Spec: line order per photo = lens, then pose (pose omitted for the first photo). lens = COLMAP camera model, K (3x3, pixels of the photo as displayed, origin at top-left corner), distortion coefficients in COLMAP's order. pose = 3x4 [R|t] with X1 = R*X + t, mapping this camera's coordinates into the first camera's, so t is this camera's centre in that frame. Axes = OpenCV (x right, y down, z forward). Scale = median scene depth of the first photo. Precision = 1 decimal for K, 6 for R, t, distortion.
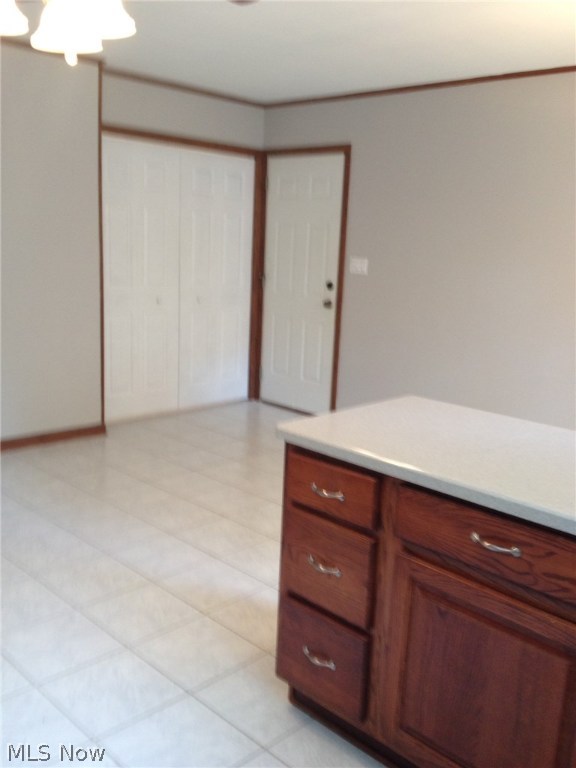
lens RADIAL K [[745.6, 0, 292.3], [0, 745.6, 387.7], [0, 0, 1]] dist [0.157300, -0.326709]
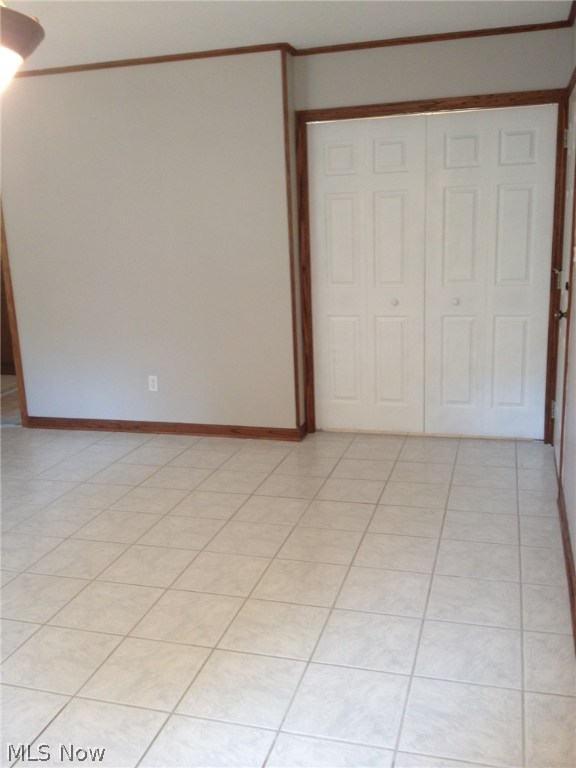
lens RADIAL K [[745.6, 0, 292.3], [0, 745.6, 387.7], [0, 0, 1]] dist [0.157300, -0.326709]
pose [[0.467865, 0.127574, -0.874544, 0.505488], [-0.120484, 0.989496, 0.079886, -0.072814], [0.875549, 0.067993, 0.478322, 0.487384]]
